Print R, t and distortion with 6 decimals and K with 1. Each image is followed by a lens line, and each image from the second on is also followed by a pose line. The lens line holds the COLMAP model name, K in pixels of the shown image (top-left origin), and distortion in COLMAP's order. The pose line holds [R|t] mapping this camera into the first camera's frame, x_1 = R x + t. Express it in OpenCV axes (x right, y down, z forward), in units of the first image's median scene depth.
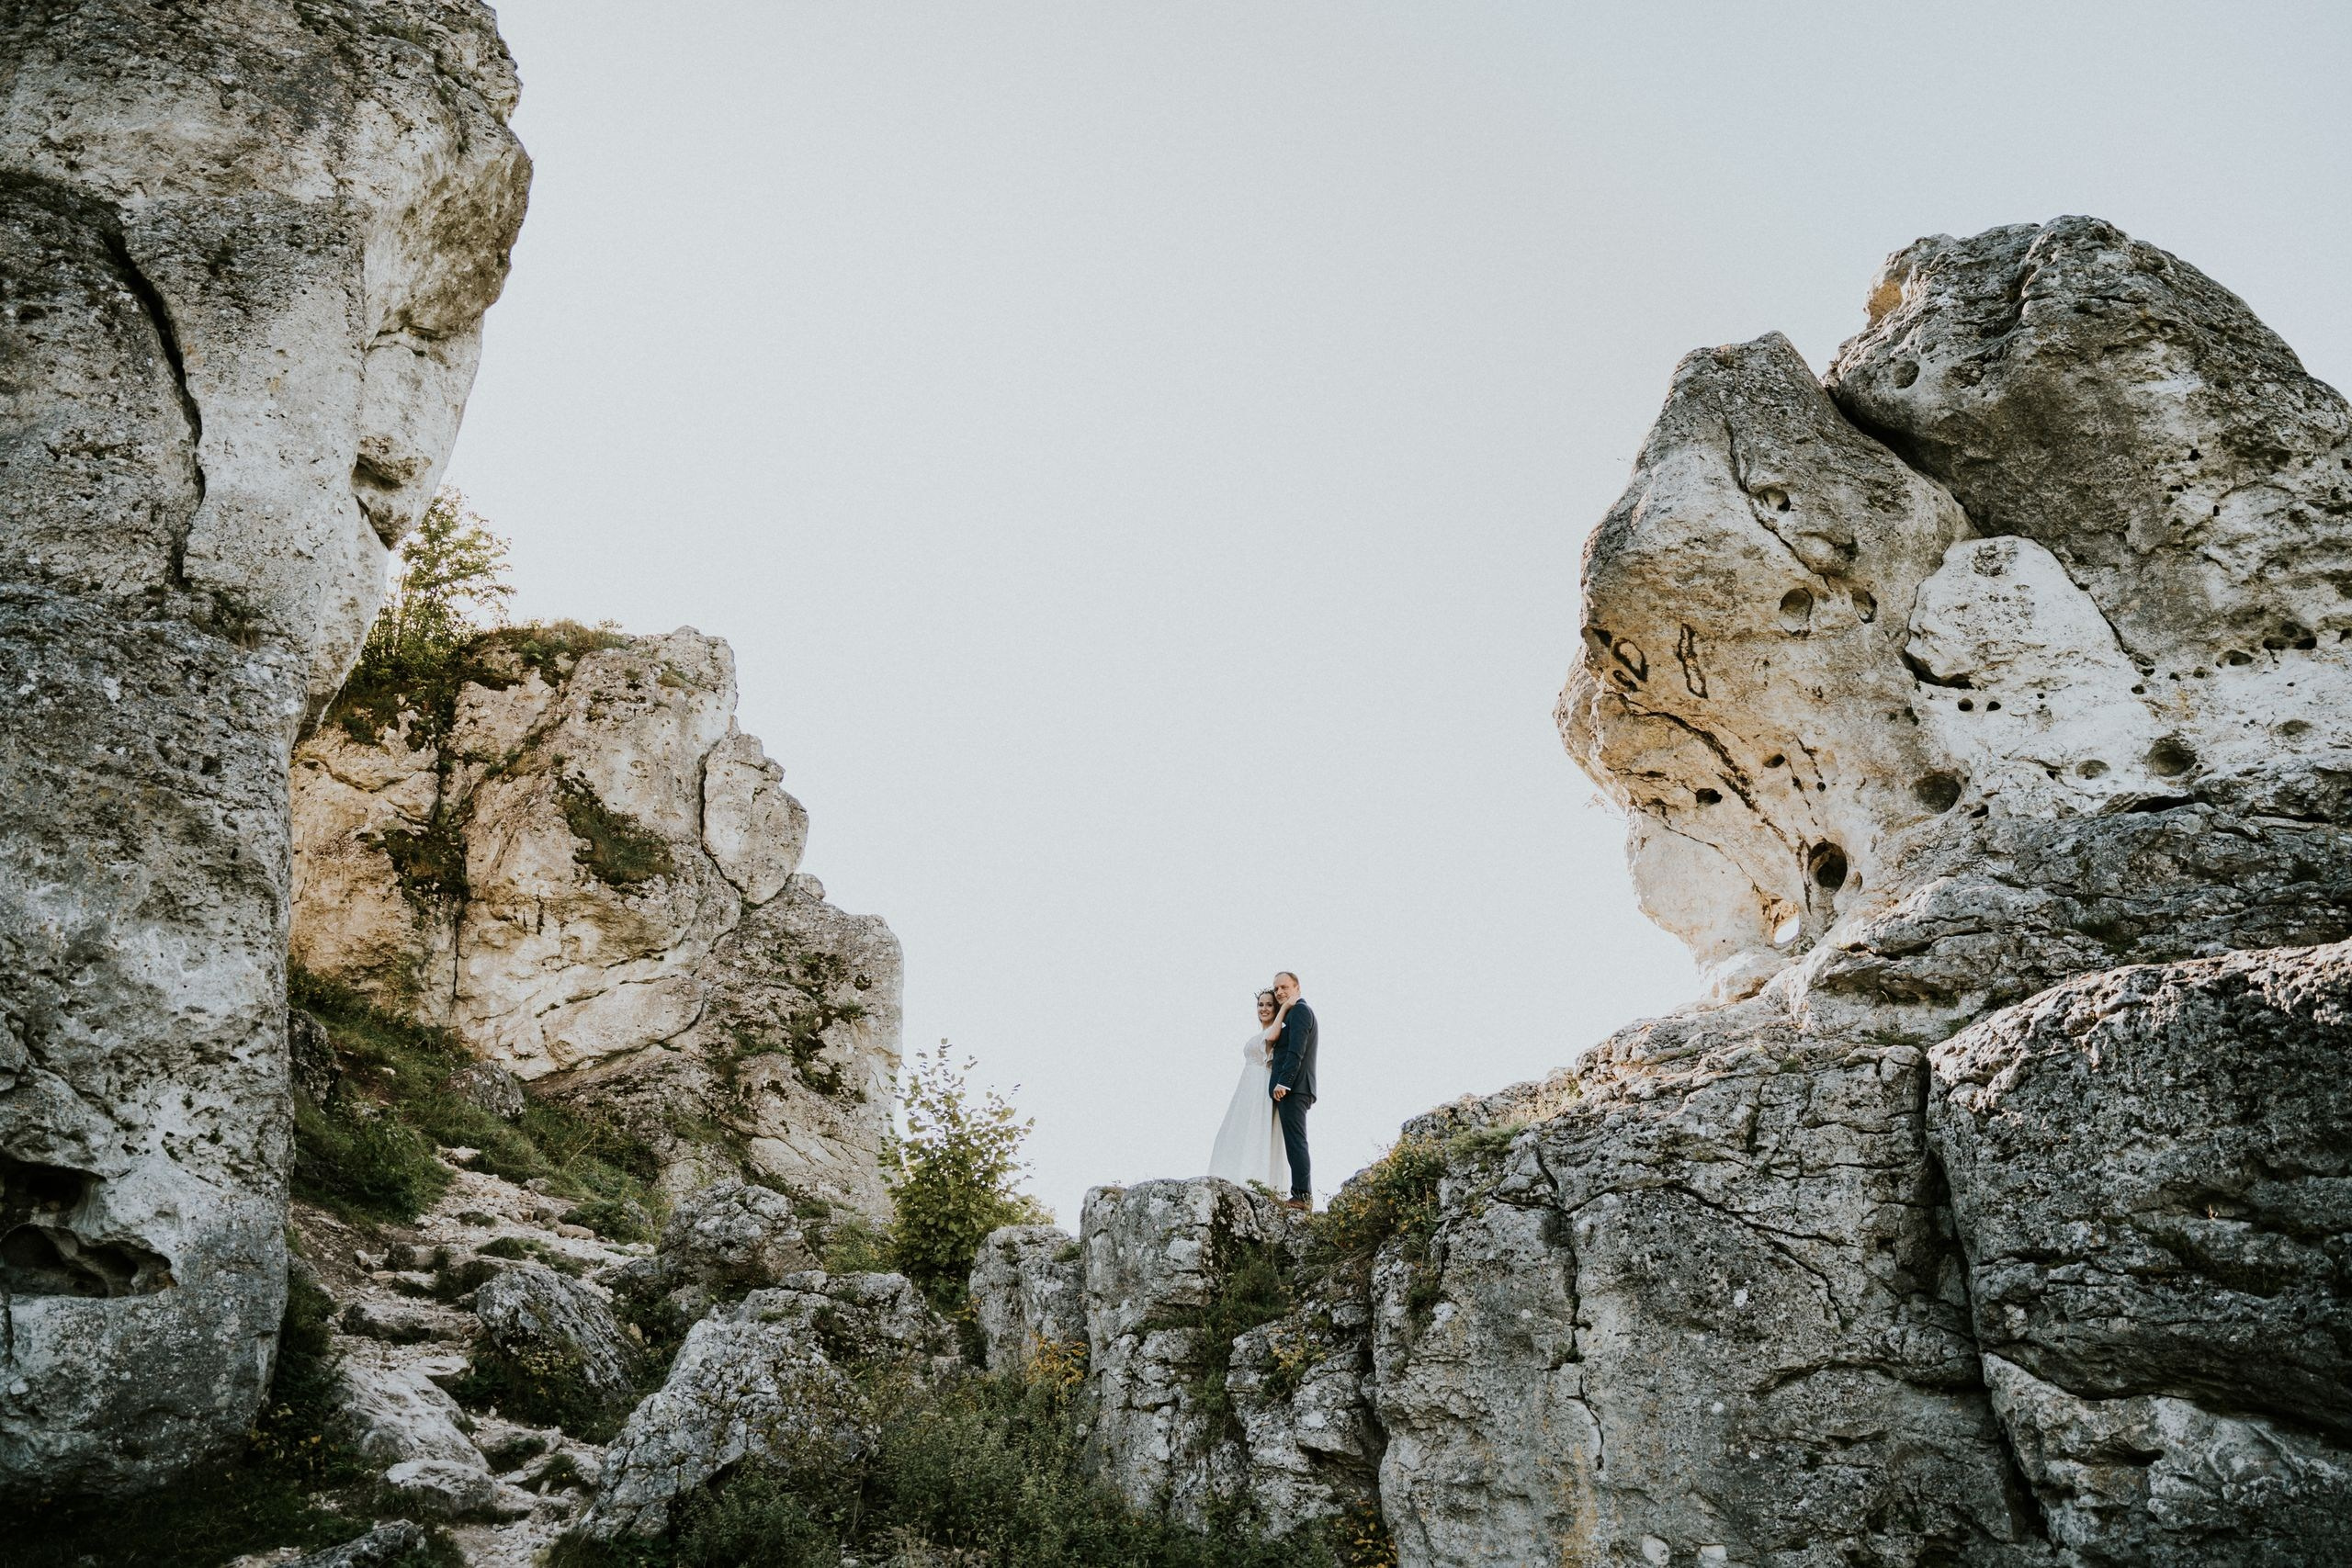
lens RADIAL K [[1899.6, 0, 1176.0], [0, 1899.6, 784.0], [0, 0, 1]] dist [-0.204302, 0.196039]
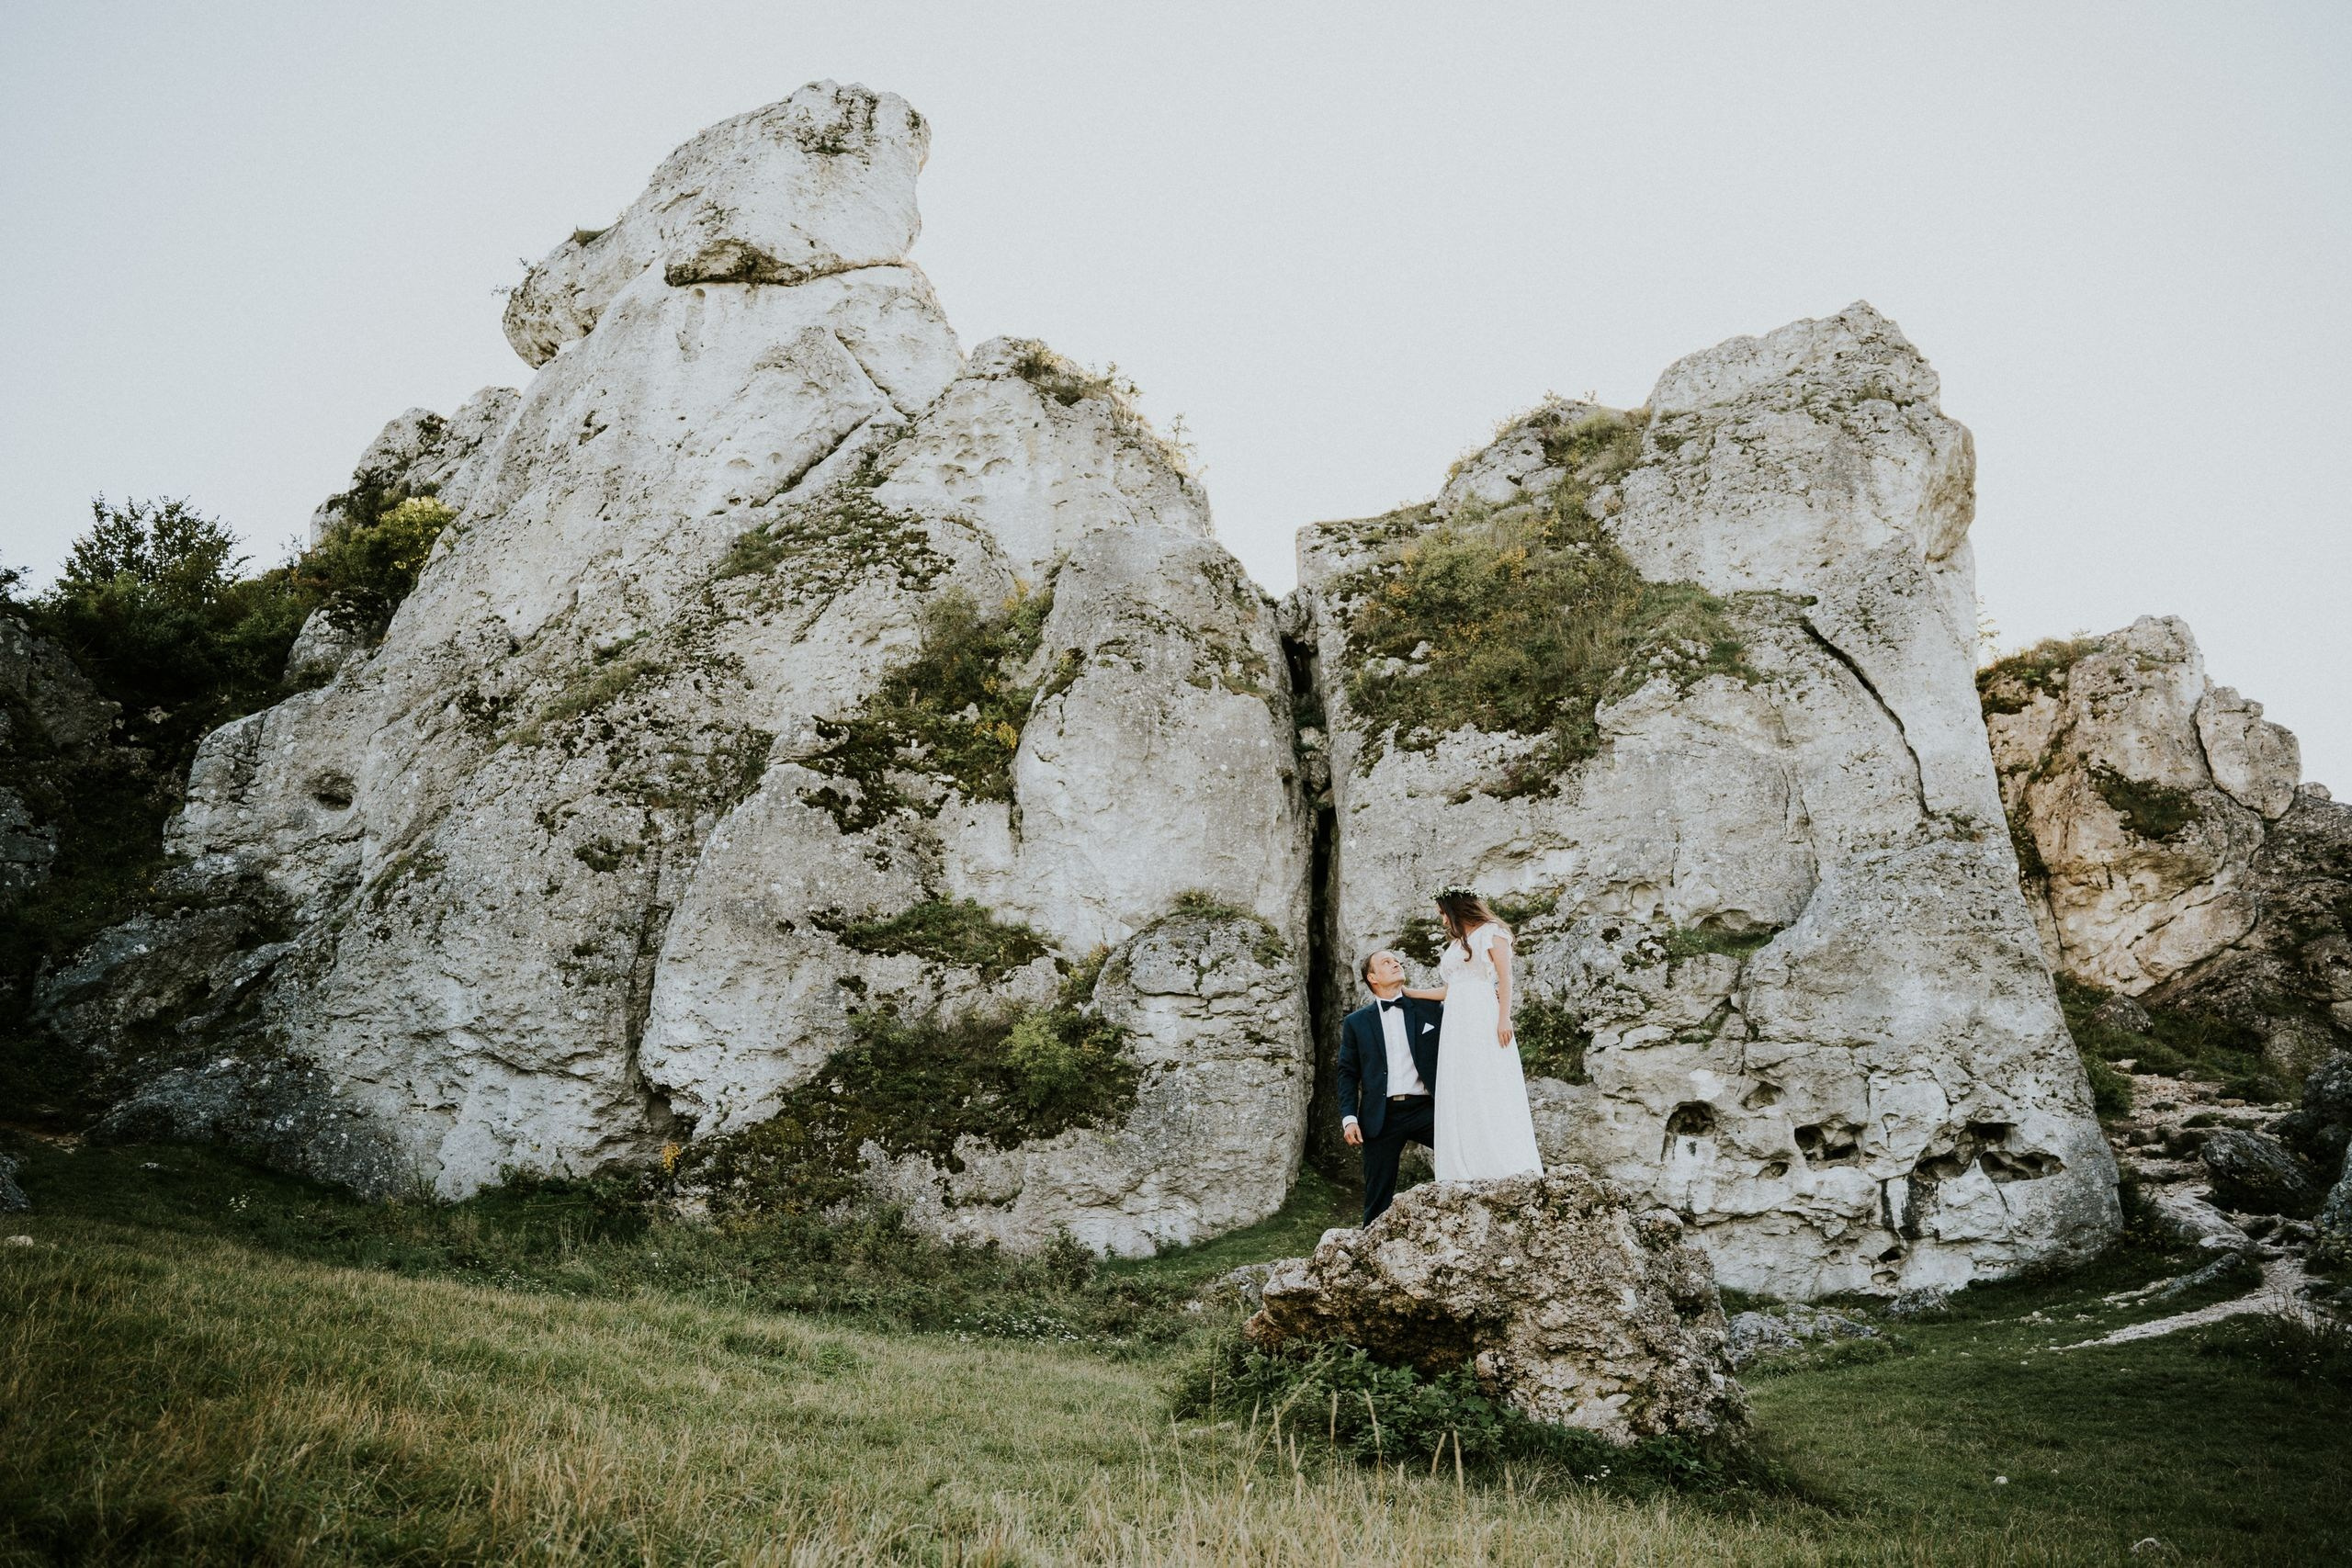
lens RADIAL K [[1899.6, 0, 1176.0], [0, 1899.6, 784.0], [0, 0, 1]] dist [-0.204302, 0.196039]
pose [[0.696922, -0.260243, -0.668261, 0.085796], [0.297840, 0.952703, -0.060401, -0.114028], [0.652374, -0.156940, 0.741471, -0.407278]]
